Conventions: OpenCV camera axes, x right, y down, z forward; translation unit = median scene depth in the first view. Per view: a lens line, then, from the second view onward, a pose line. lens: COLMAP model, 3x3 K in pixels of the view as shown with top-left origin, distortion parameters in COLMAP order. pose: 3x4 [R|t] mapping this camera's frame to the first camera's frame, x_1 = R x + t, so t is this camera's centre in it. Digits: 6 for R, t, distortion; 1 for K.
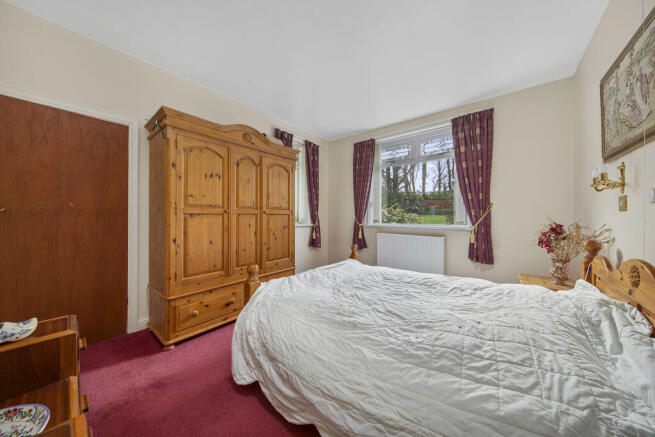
lens RADIAL K [[215.1, 0, 330.2], [0, 215.1, 212.2], [0, 0, 1]] dist [-0.000131, -0.000095]
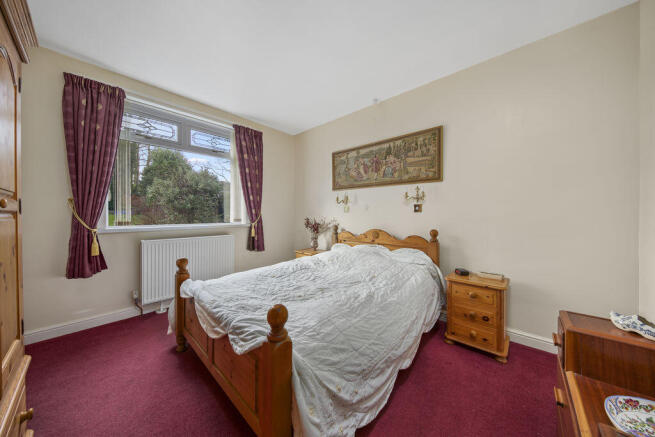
lens RADIAL K [[215.1, 0, 330.2], [0, 215.1, 212.2], [0, 0, 1]] dist [-0.000131, -0.000095]
pose [[0.049349, 0.001531, 0.998780, -0.532737], [-0.016991, 0.999855, -0.000693, 0.000473], [-0.998637, -0.016936, 0.049368, 0.504559]]
